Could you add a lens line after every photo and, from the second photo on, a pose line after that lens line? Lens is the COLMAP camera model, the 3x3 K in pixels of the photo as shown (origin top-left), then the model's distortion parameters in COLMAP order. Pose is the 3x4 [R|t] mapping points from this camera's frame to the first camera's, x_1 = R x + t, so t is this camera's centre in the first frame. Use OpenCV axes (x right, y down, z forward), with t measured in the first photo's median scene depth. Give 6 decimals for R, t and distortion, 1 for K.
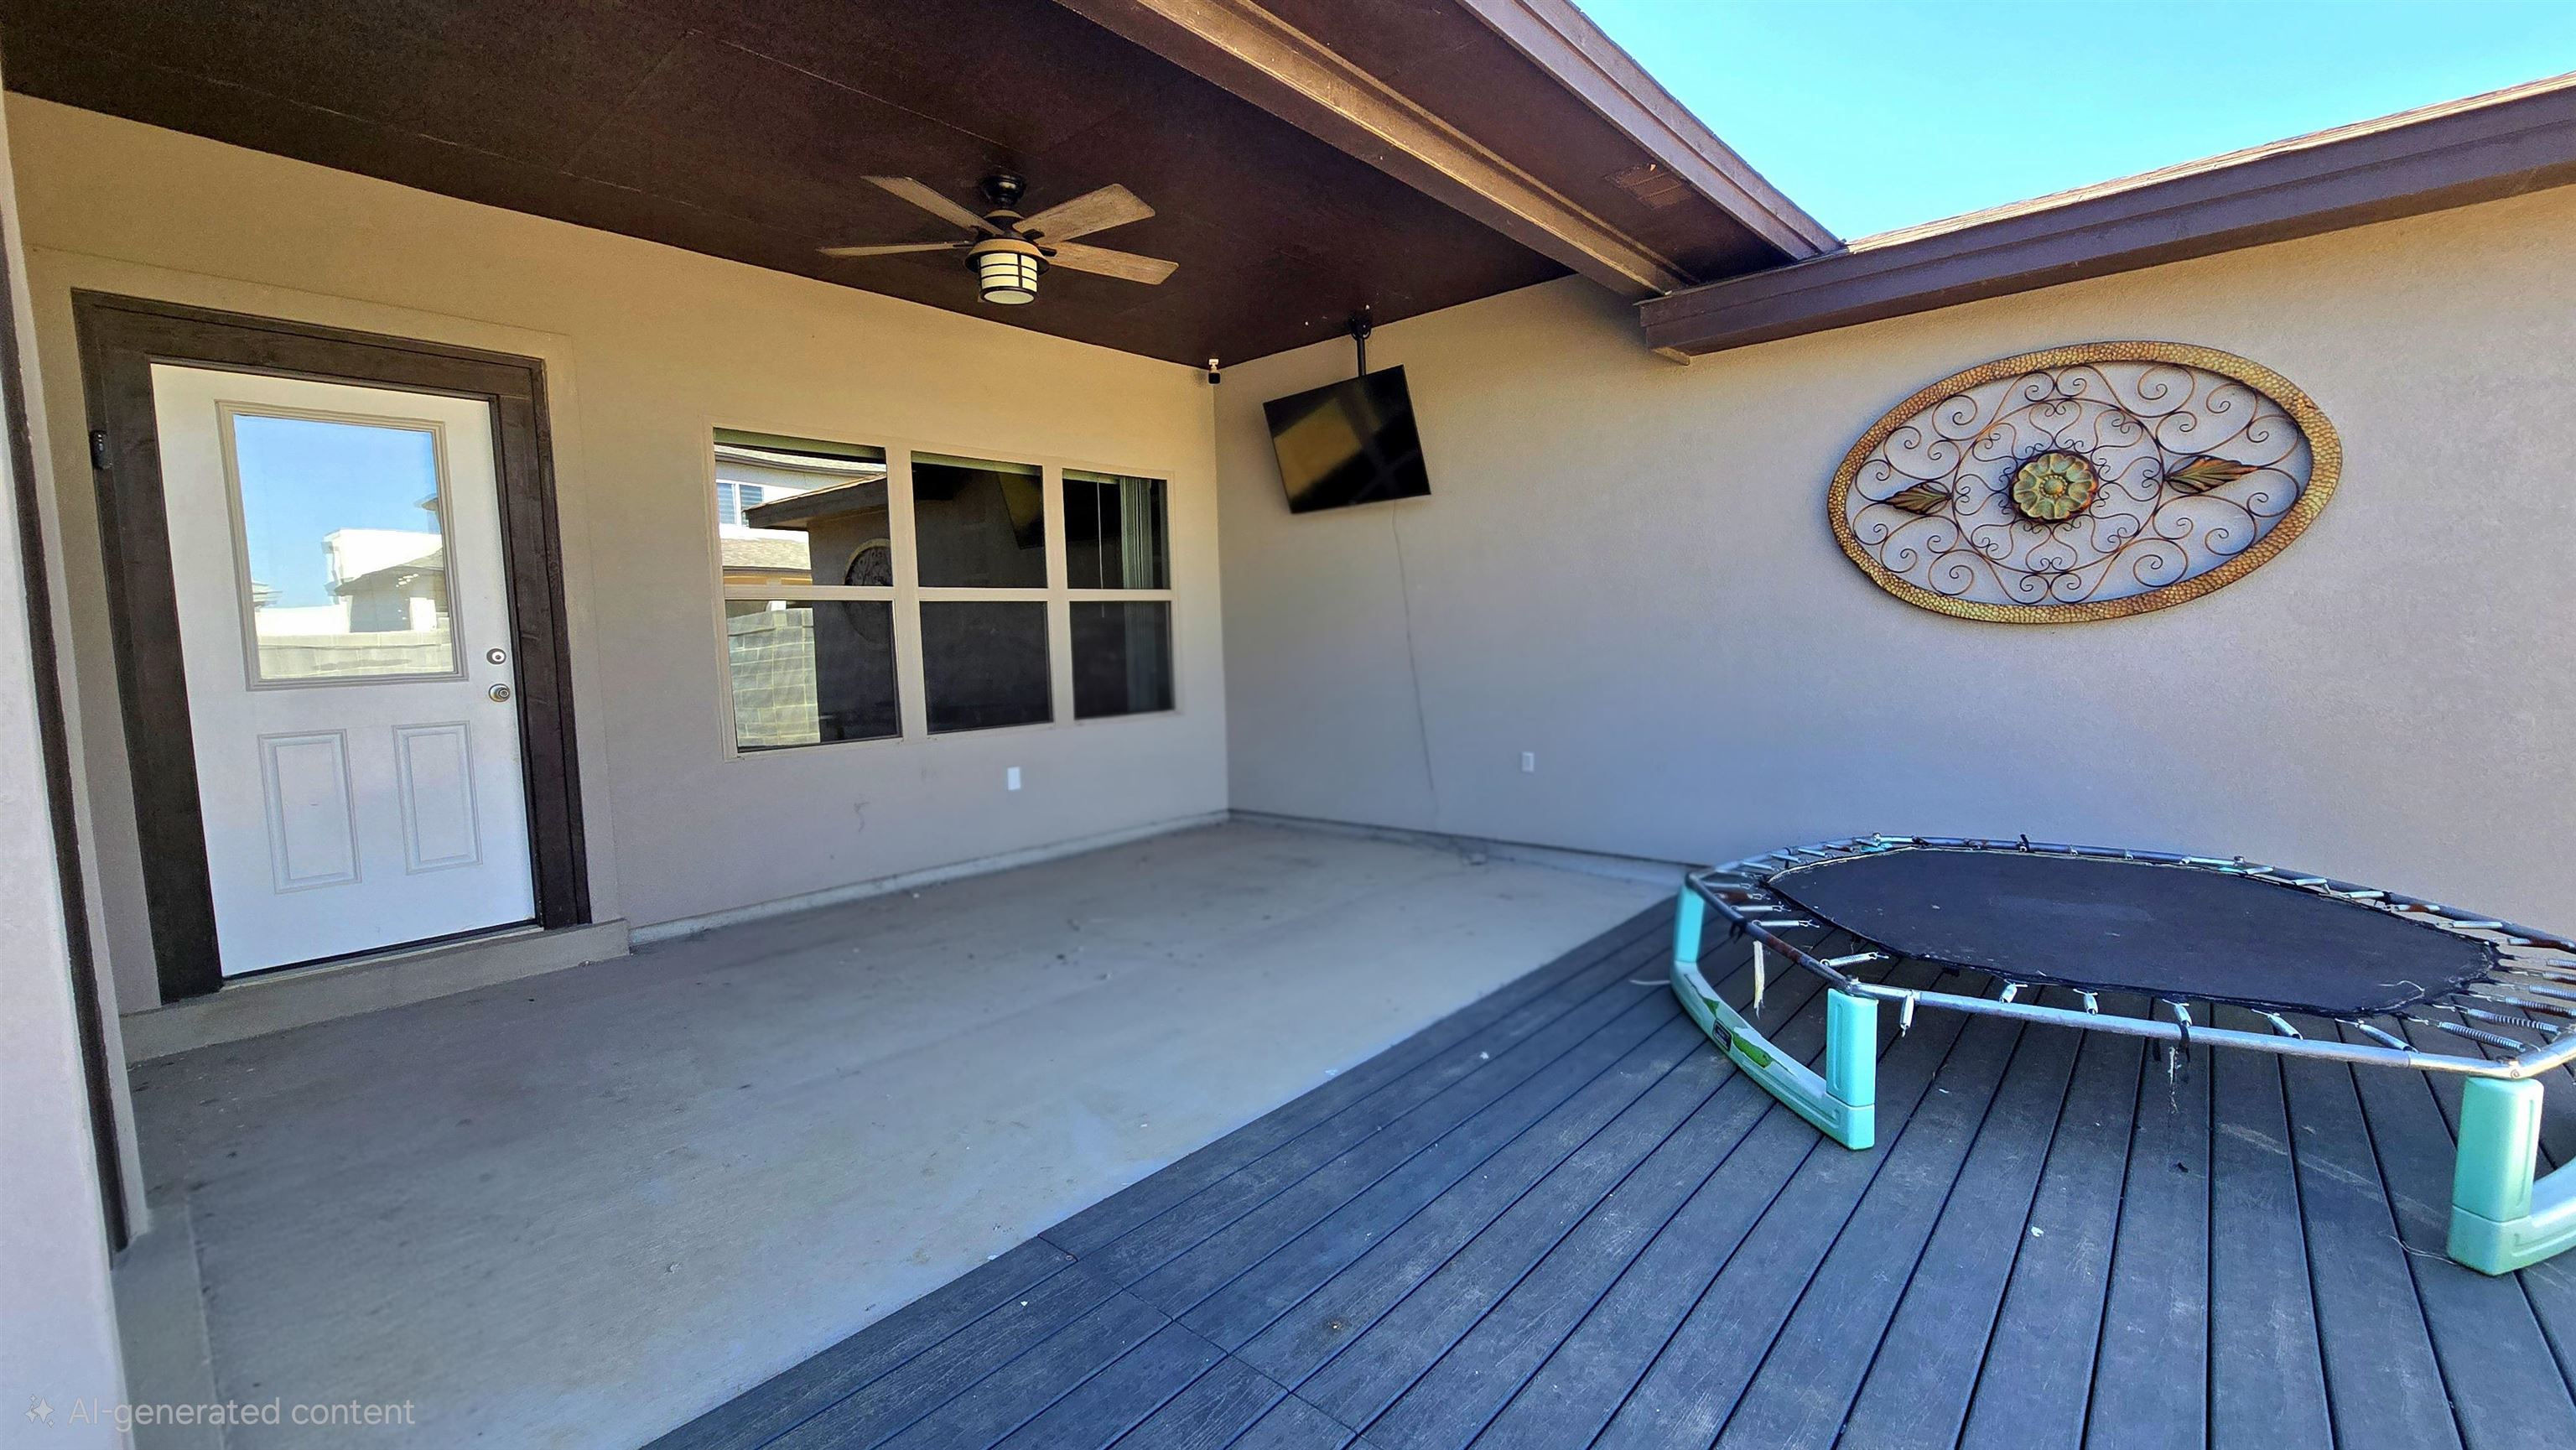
lens RADIAL K [[1056.5, 0, 1285.1], [0, 1056.5, 733.0], [0, 0, 1]] dist [0.000109, 0.000022]
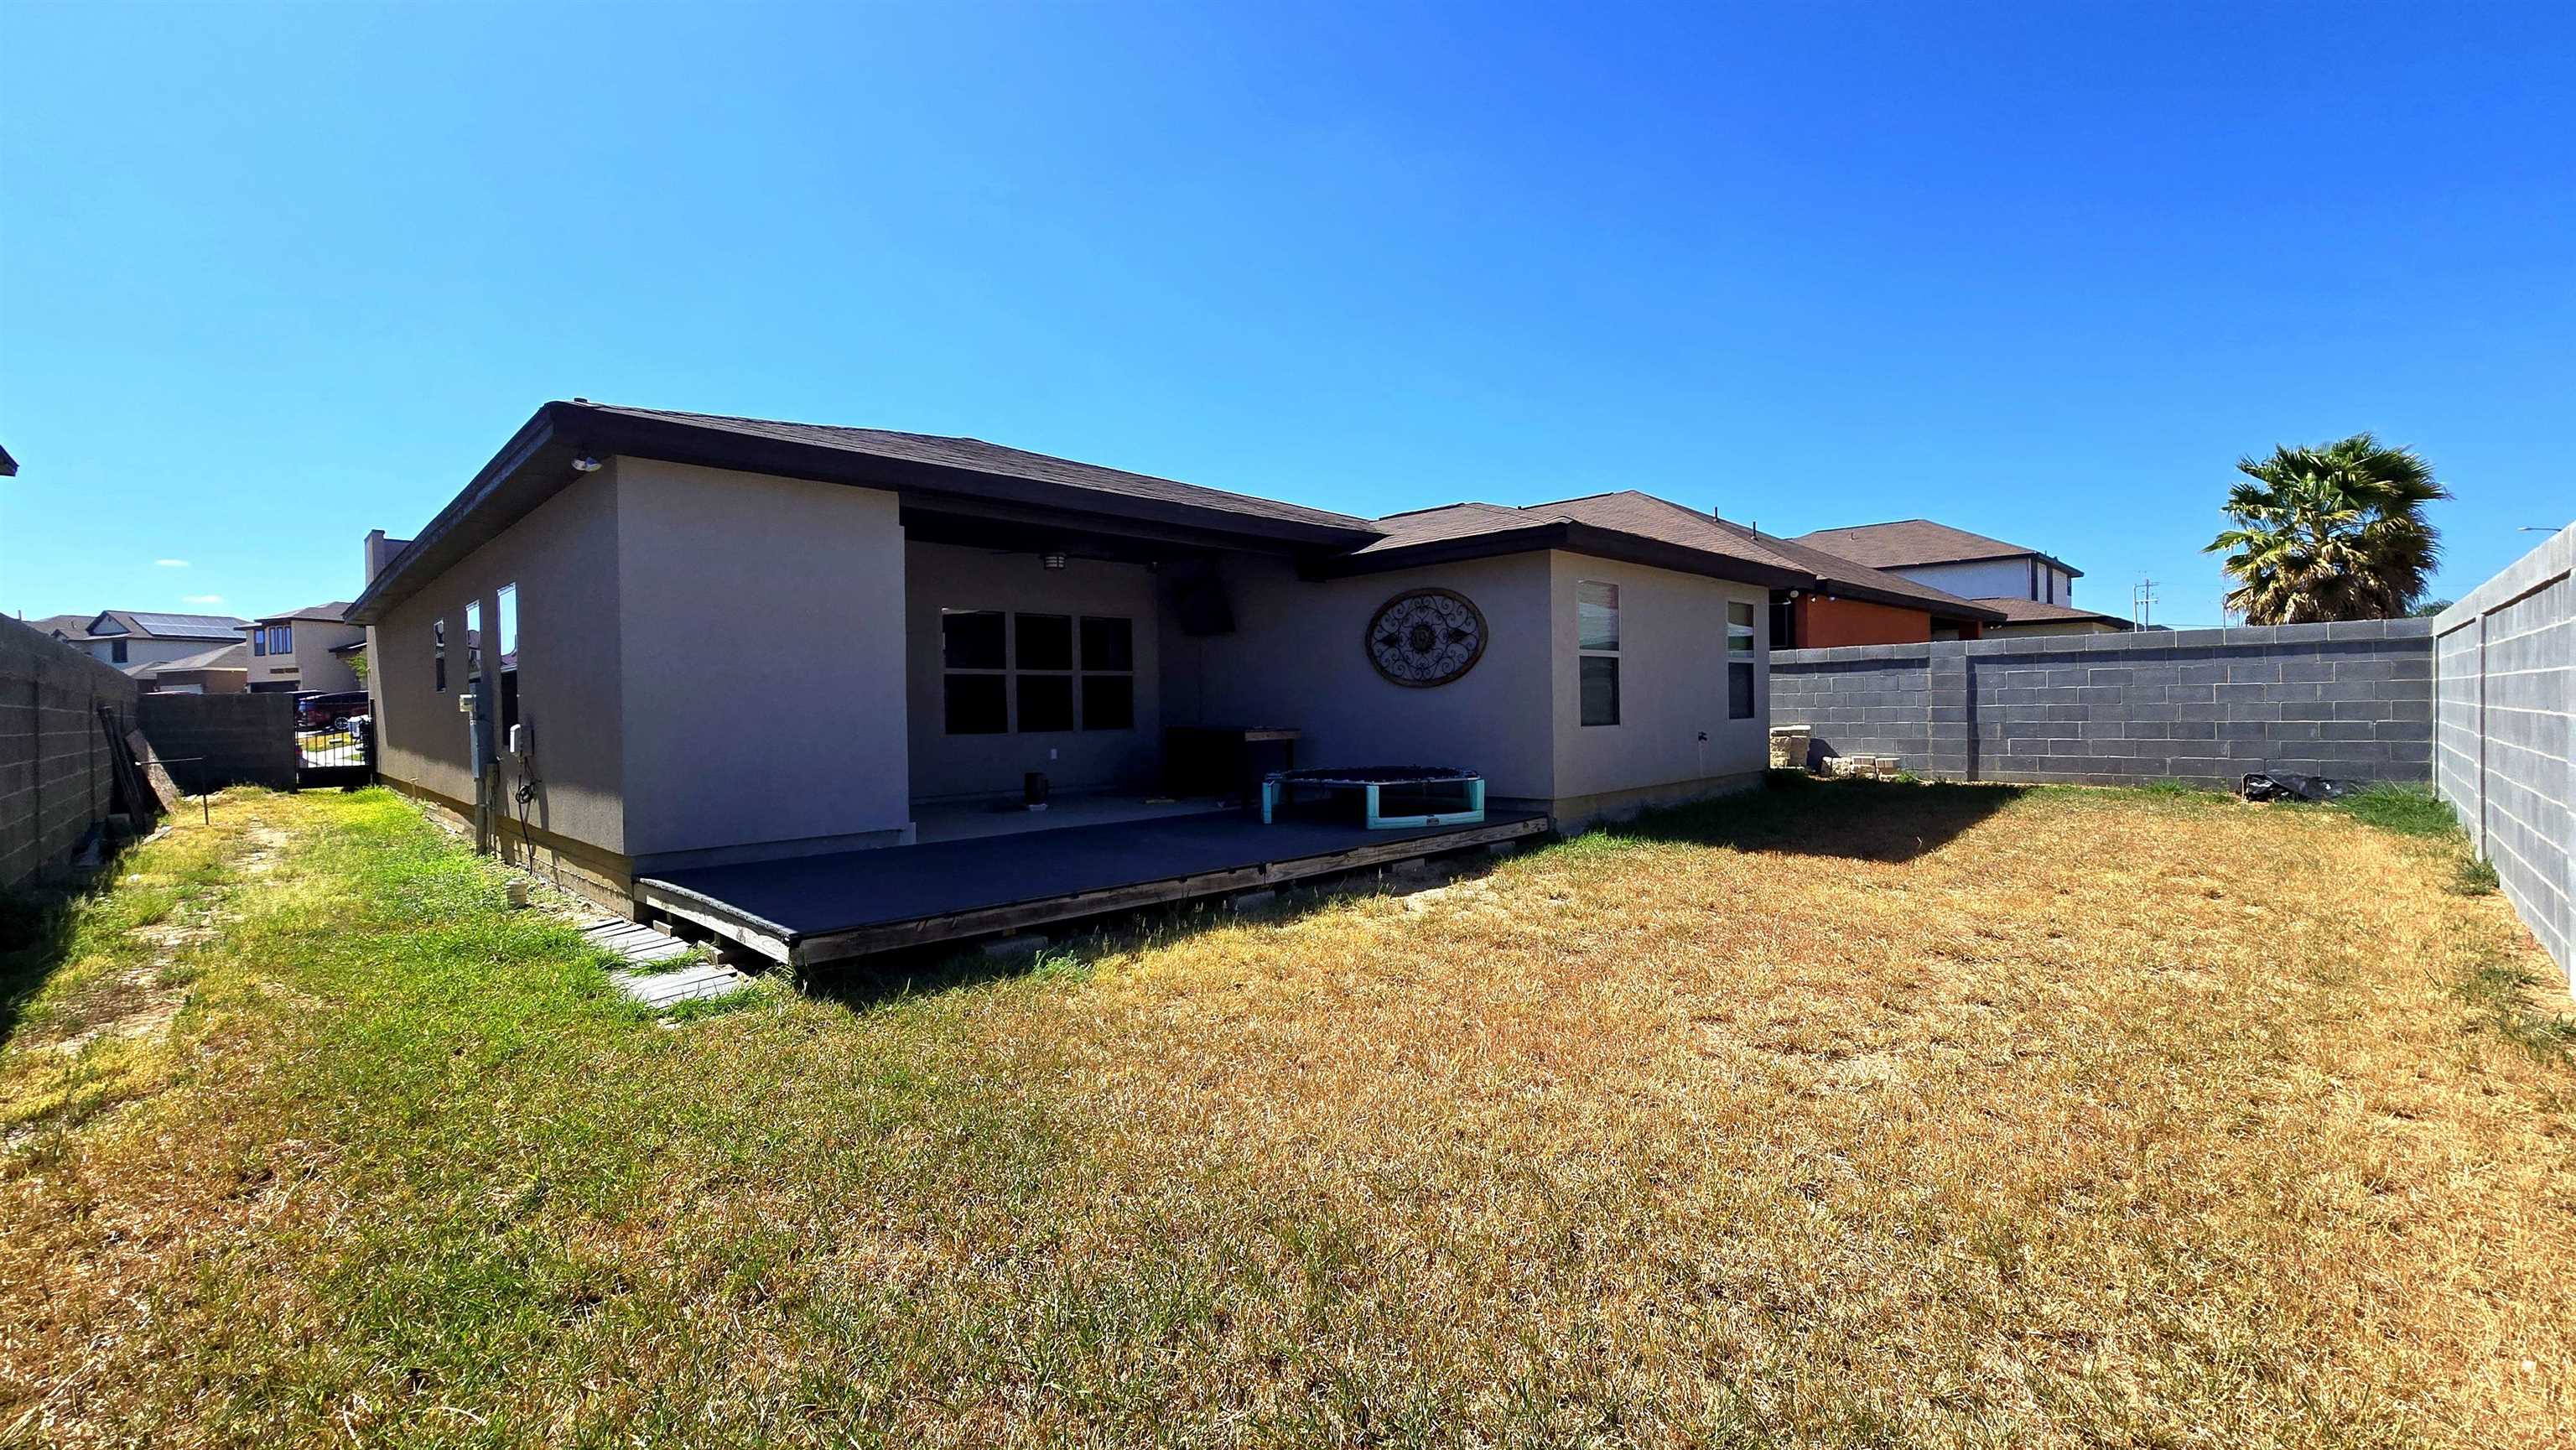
lens RADIAL K [[1056.5, 0, 1292.3], [0, 1056.5, 718.9], [0, 0, 1]] dist [0.000109, 0.000022]
pose [[0.997594, 0.012495, -0.068194, 0.537138], [-0.018147, 0.996393, -0.082900, 0.197498], [0.066912, 0.083938, 0.994222, -1.620006]]
